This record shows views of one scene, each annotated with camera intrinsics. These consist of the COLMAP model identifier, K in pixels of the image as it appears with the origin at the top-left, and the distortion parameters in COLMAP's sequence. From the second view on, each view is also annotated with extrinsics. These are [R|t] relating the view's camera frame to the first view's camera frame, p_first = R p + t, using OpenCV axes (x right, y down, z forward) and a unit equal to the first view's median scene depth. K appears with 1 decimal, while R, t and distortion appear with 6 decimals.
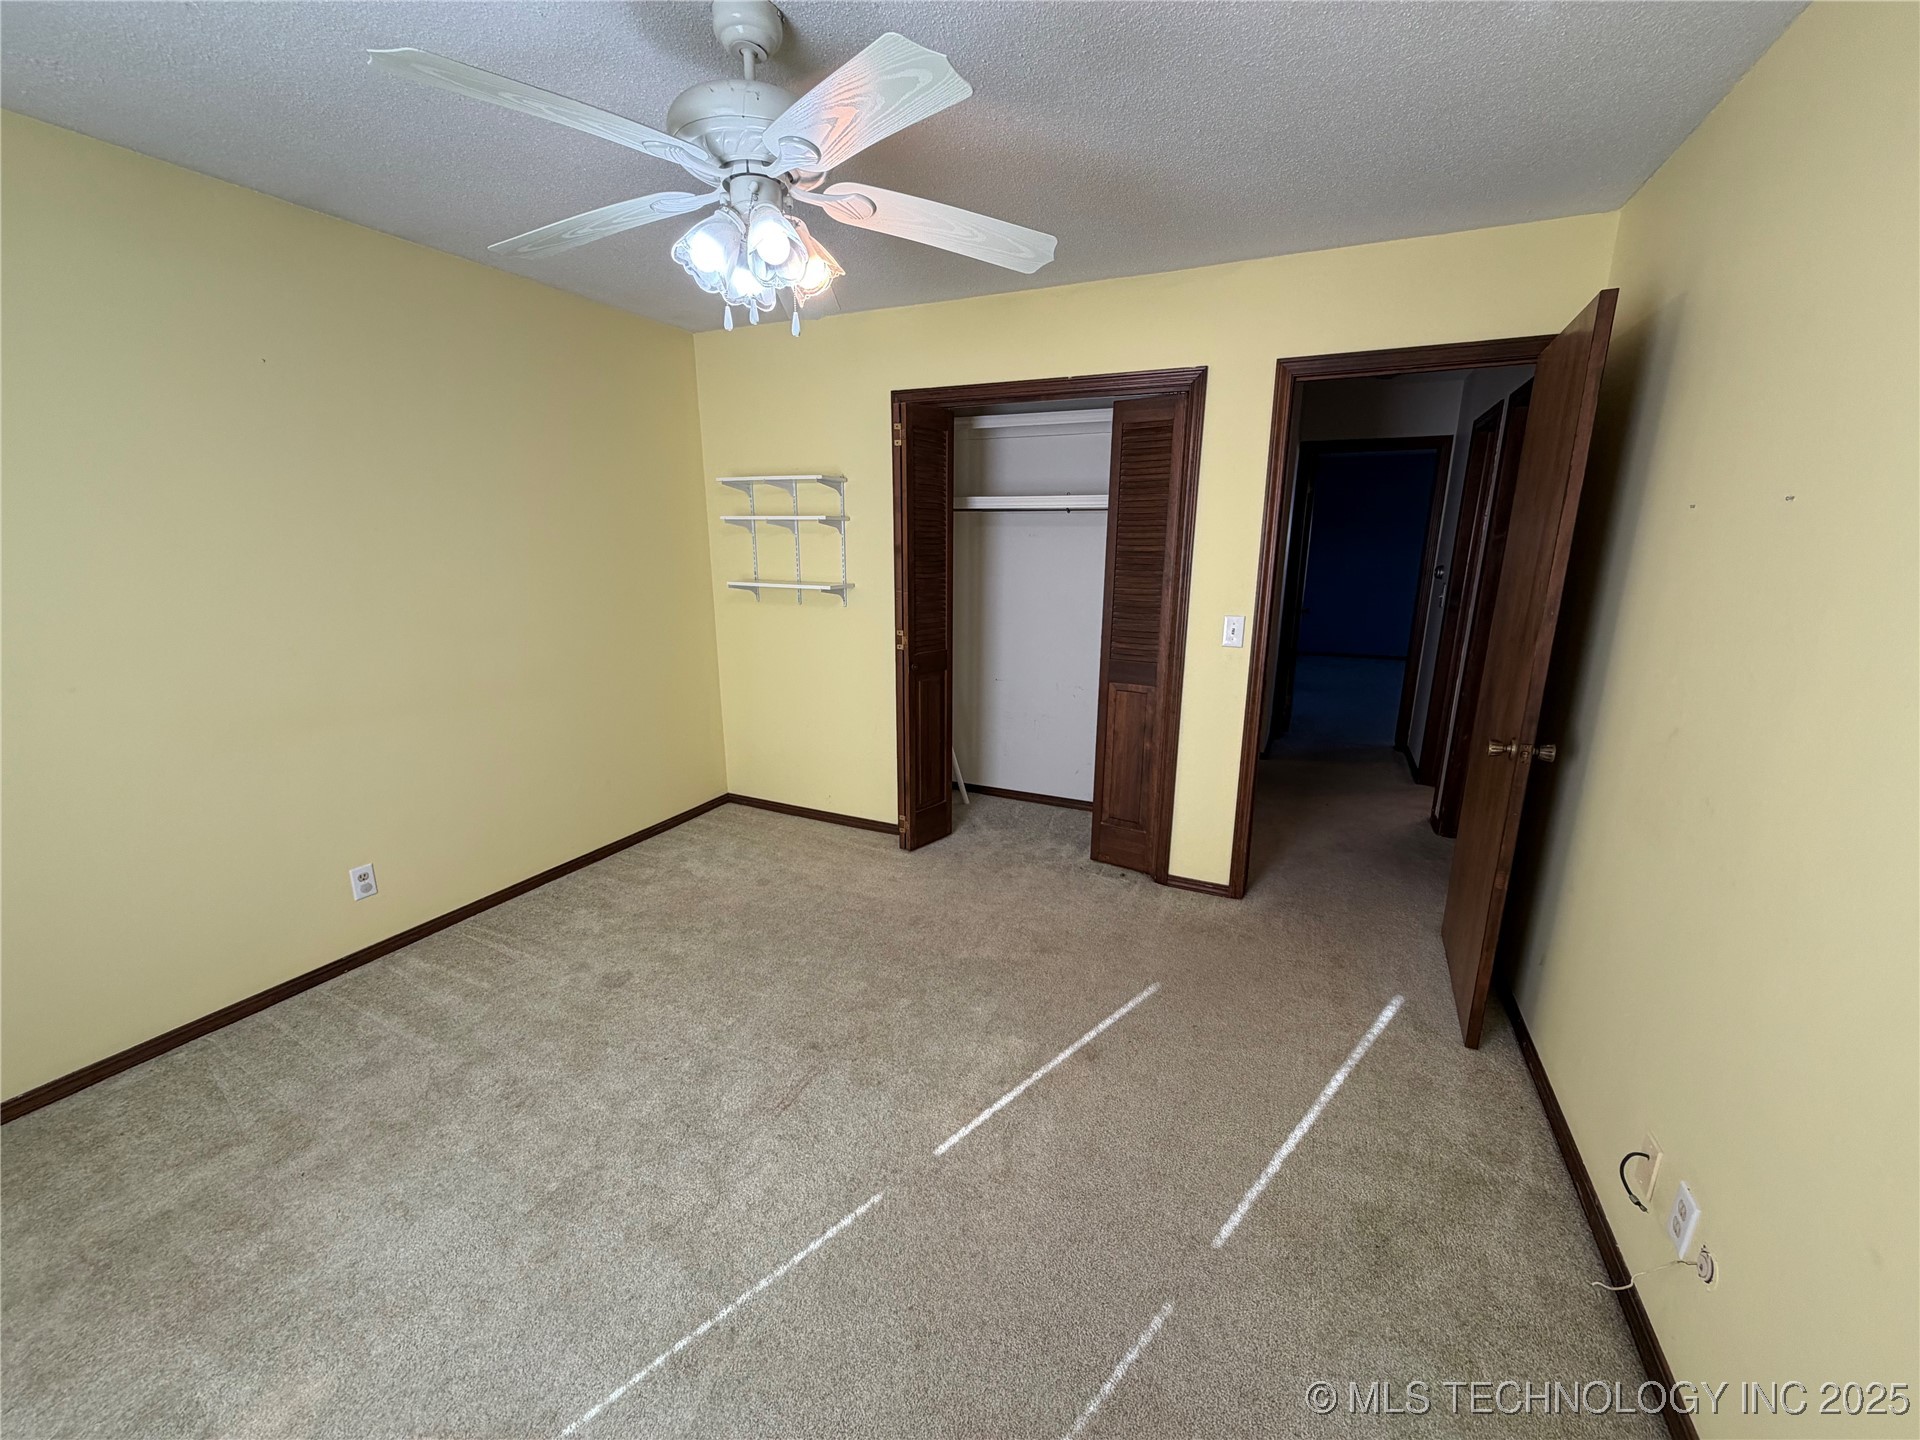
lens RADIAL K [[759.5, 0, 954.9], [0, 759.5, 720.8], [0, 0, 1]] dist [0.000964, -0.000928]
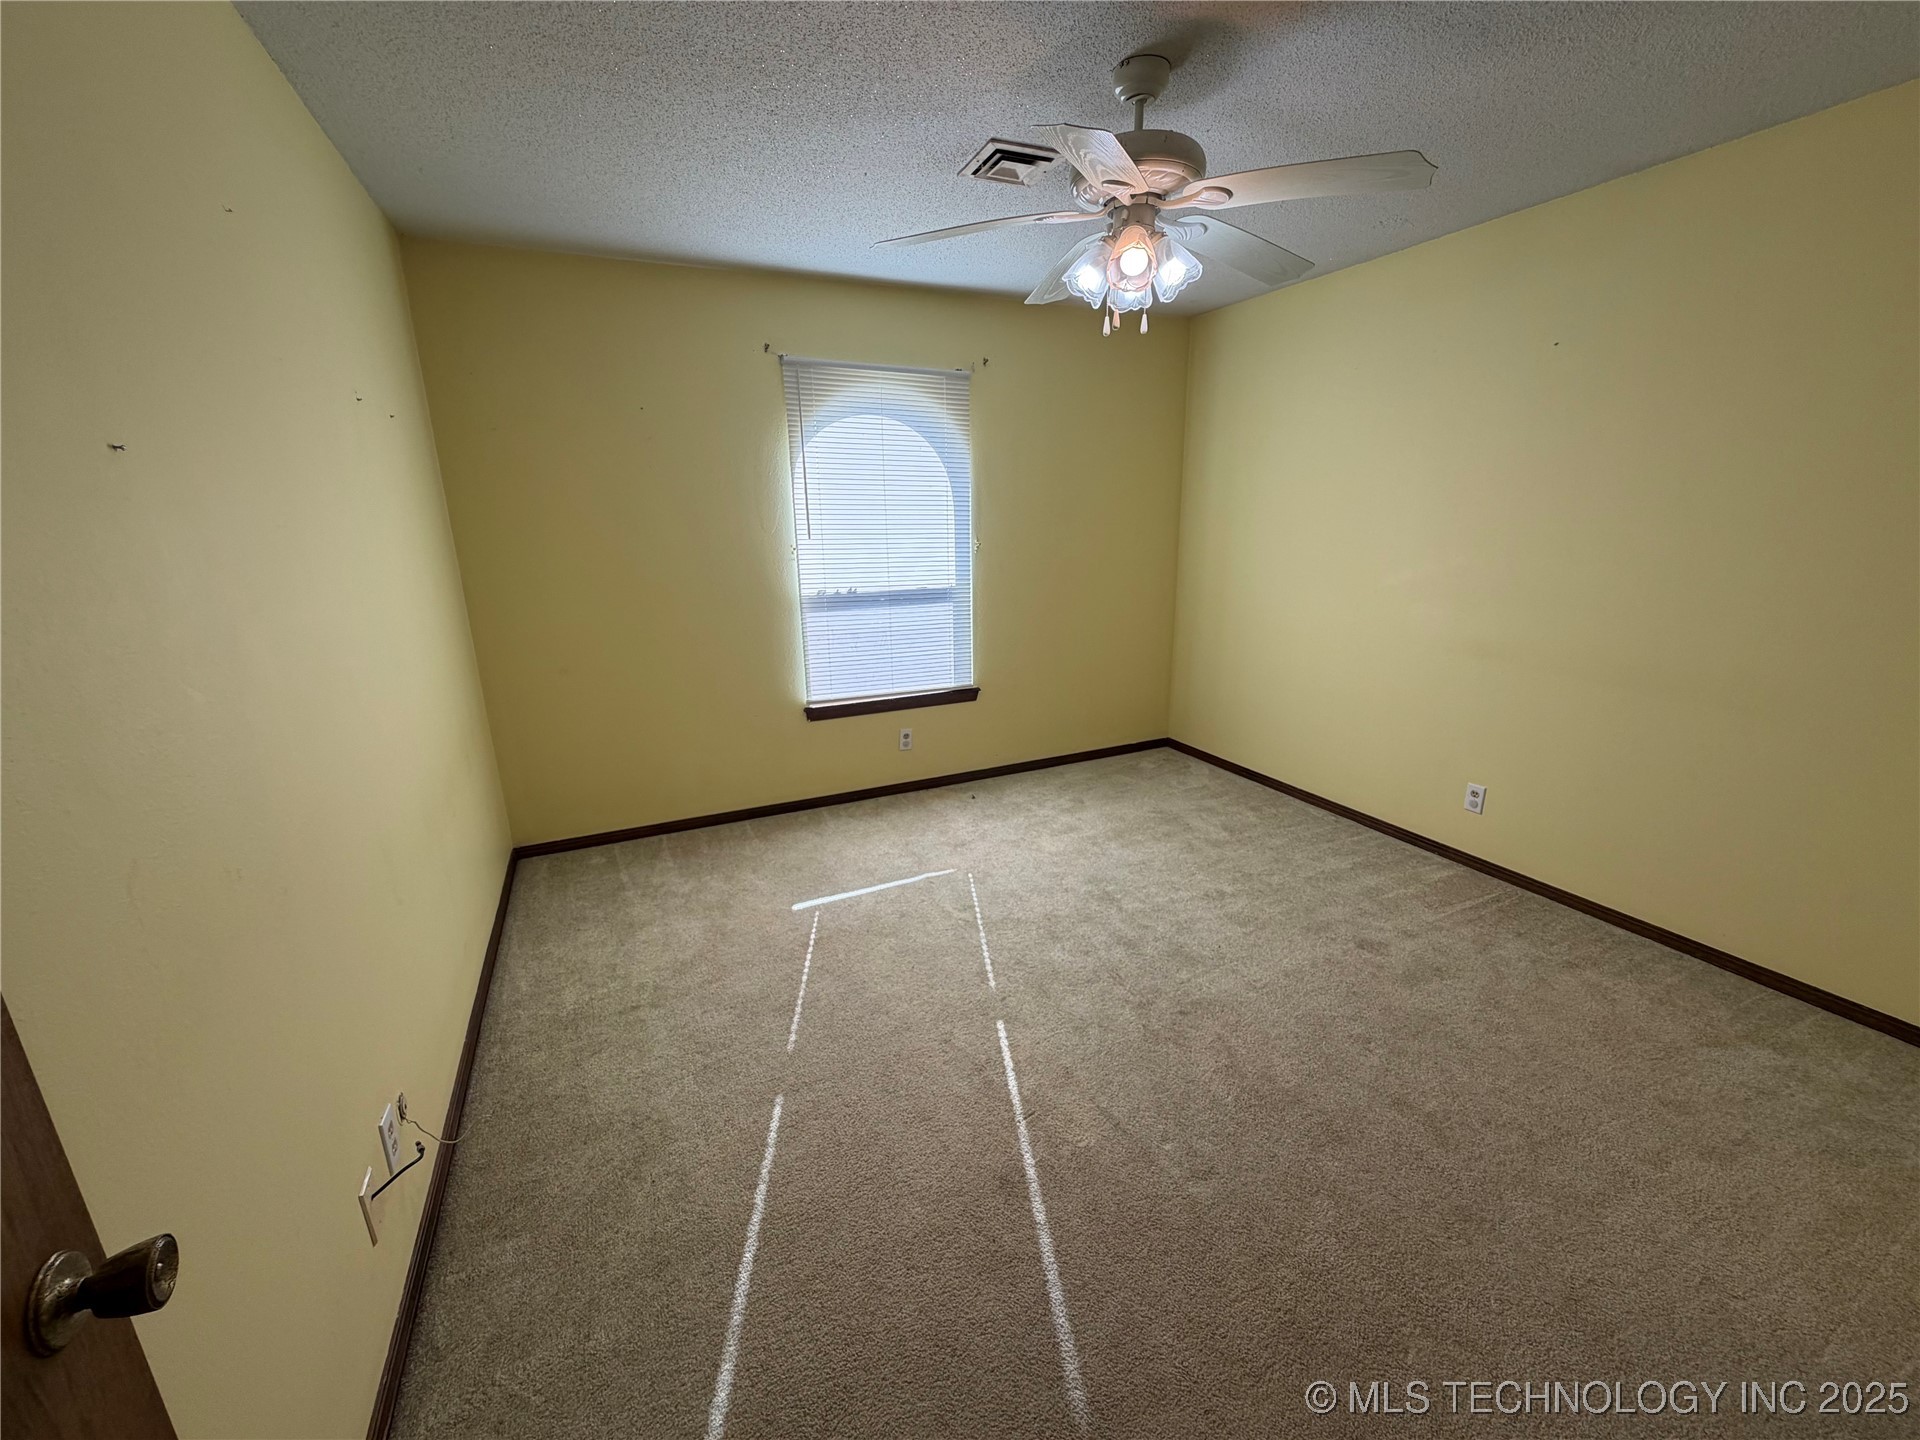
lens RADIAL K [[759.5, 0, 957.4], [0, 759.5, 719.8], [0, 0, 1]] dist [0.000964, -0.000928]
pose [[-0.646240, 0.206881, -0.734557, 0.681916], [-0.165065, 0.901873, 0.399223, -0.278589], [0.745069, 0.379243, -0.548678, 1.215121]]
